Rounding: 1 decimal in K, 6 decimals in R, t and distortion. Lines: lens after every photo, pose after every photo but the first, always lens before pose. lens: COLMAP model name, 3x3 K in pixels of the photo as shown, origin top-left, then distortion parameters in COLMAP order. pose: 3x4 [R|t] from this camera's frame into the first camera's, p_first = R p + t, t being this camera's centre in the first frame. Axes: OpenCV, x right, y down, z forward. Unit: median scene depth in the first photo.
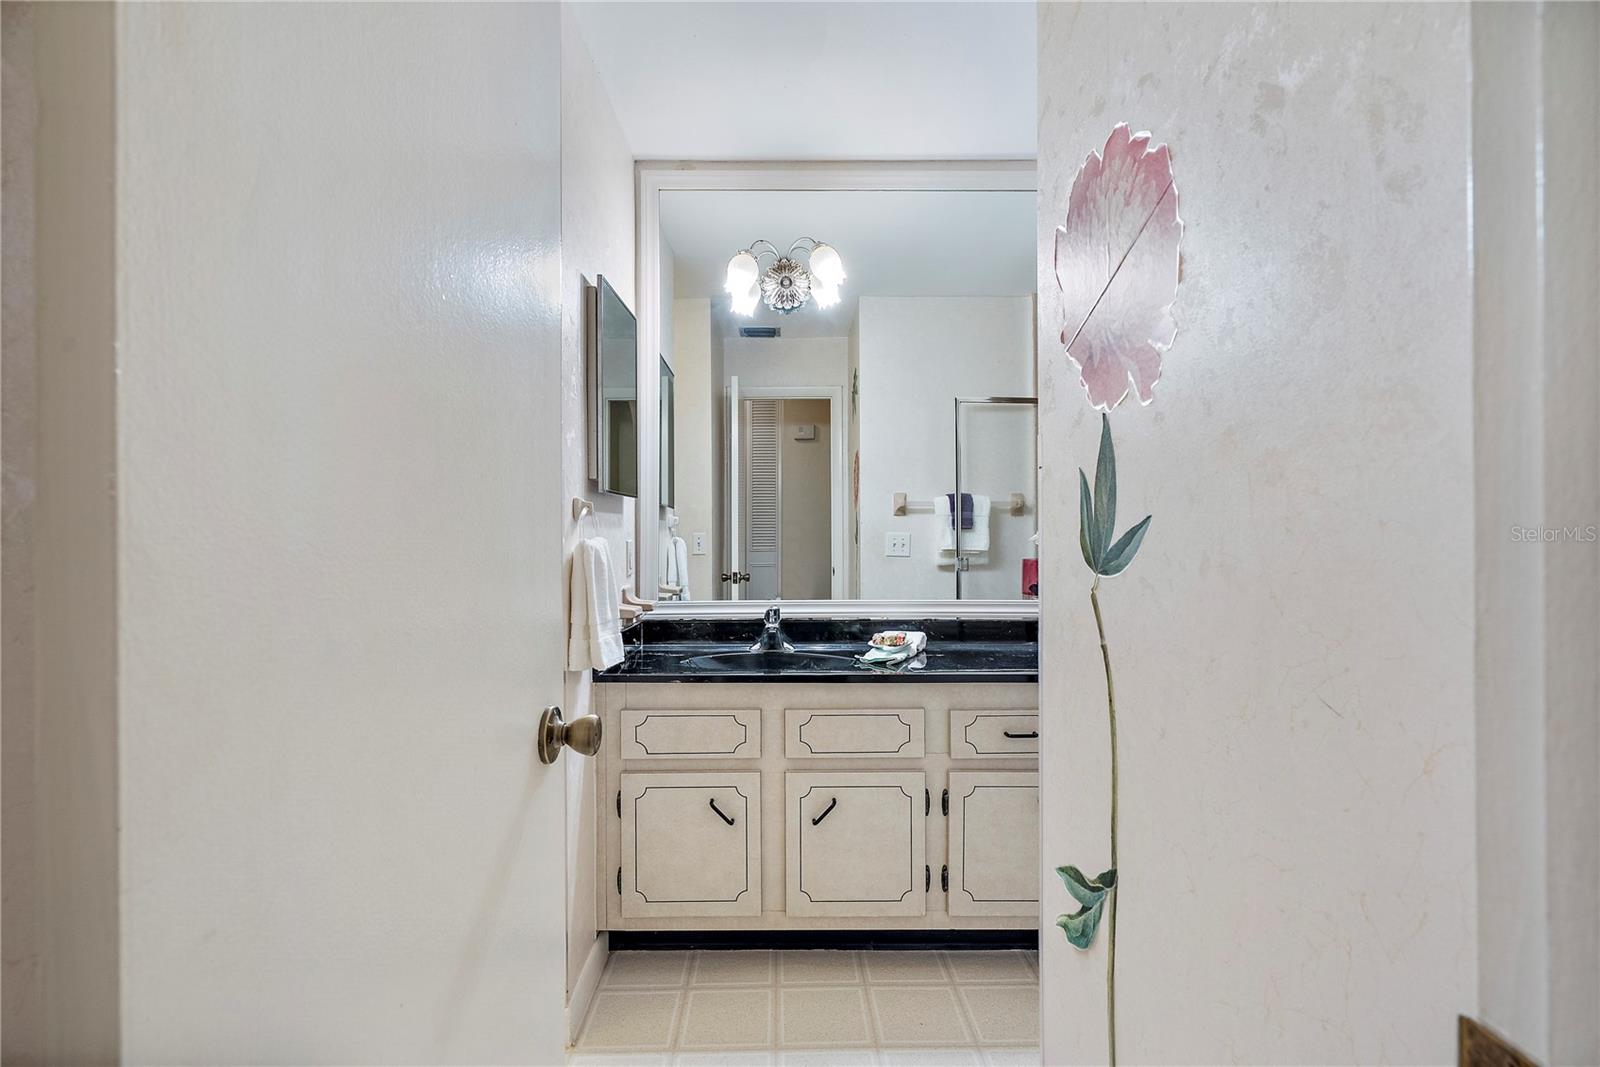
lens RADIAL K [[739.7, 0, 797.3], [0, 739.7, 536.6], [0, 0, 1]] dist [-0.001680, -0.000057]
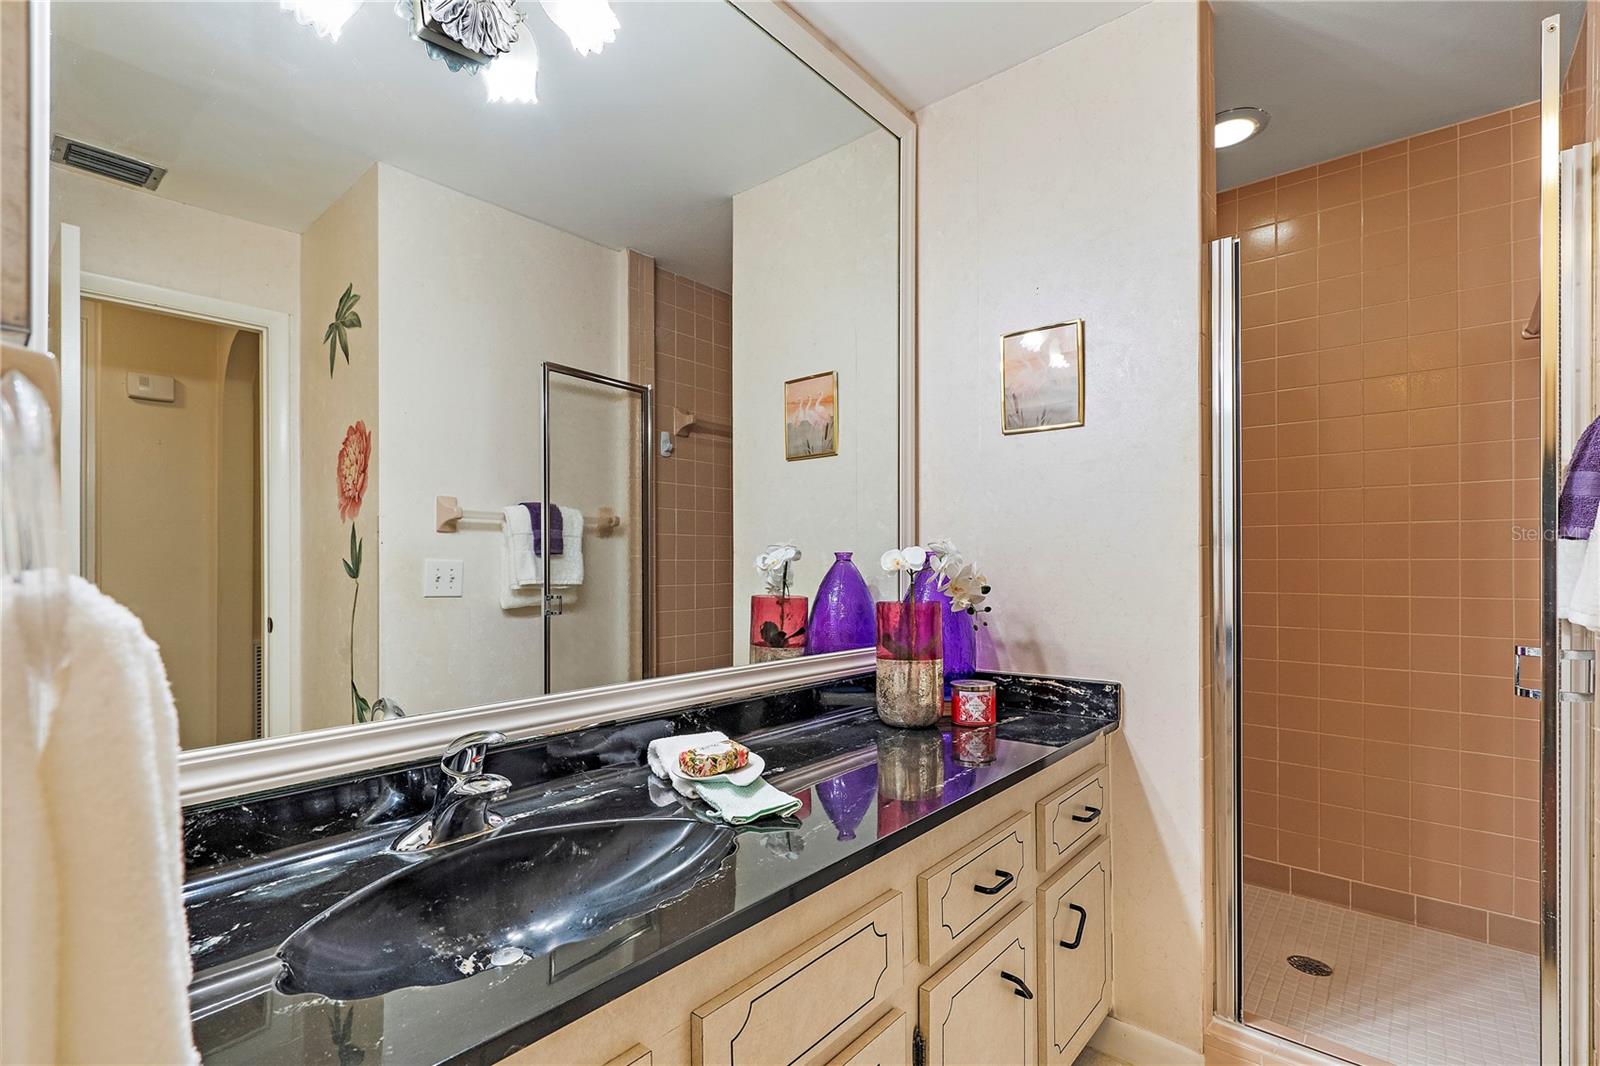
lens RADIAL K [[720.2, 0, 800.0], [0, 720.2, 533.0], [0, 0, 1]] dist [0.009645, 0.000374]
pose [[0.645287, 0.030967, 0.763312, -0.144021], [0.003635, 0.999042, -0.043603, 0.000057], [-0.763931, 0.030911, 0.644557, 0.376464]]
